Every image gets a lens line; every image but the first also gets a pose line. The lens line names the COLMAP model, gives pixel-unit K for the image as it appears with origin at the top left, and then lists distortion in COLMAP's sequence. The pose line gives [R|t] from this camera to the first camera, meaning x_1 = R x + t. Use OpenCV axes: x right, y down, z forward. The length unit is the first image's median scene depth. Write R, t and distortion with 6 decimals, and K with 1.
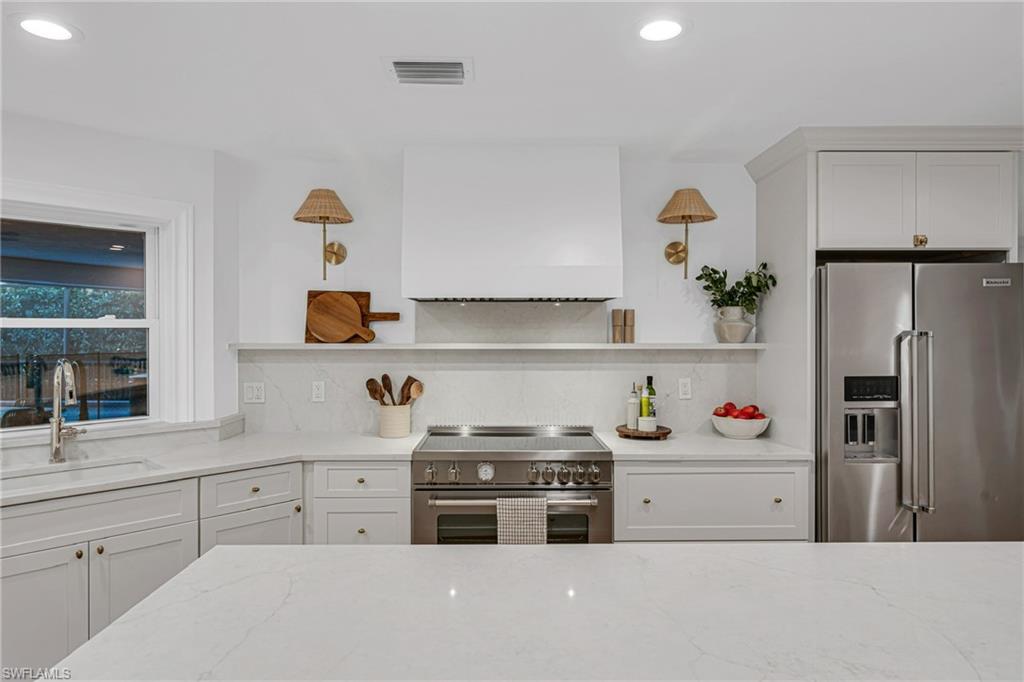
lens RADIAL K [[644.9, 0, 512.0], [0, 644.9, 341.0], [0, 0, 1]] dist [-0.006826, -0.001435]
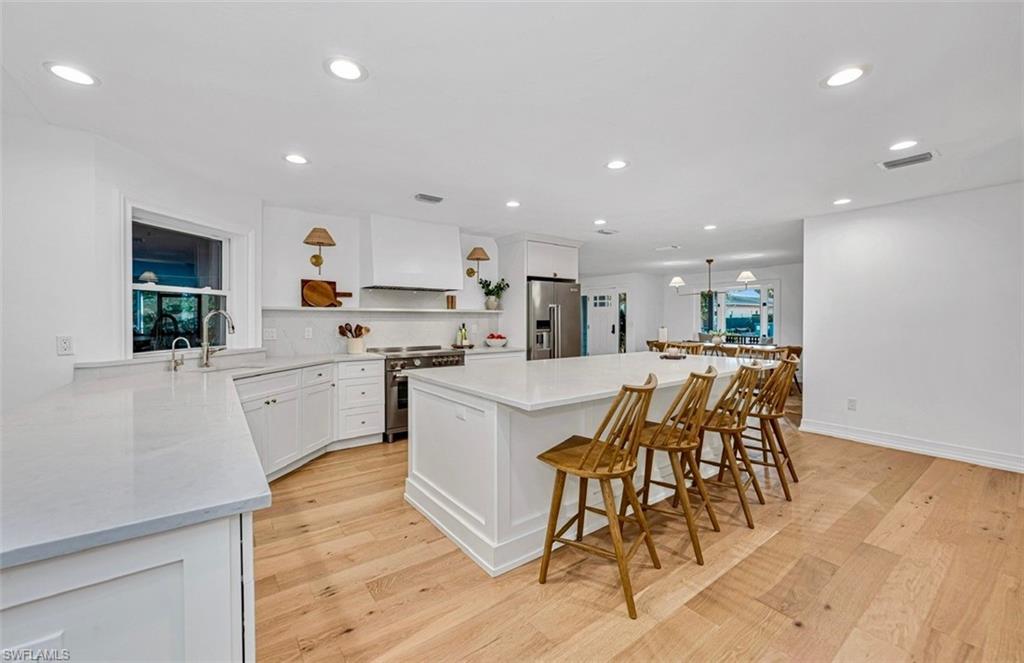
lens RADIAL K [[409.5, 0, 511.7], [0, 409.5, 319.3], [0, 0, 1]] dist [0.000438, 0.000049]
pose [[0.809904, 0.001107, 0.586561, -0.535143], [0.003030, 0.999977, -0.006071, 0.049998], [-0.586554, 0.006694, 0.809882, -0.340643]]
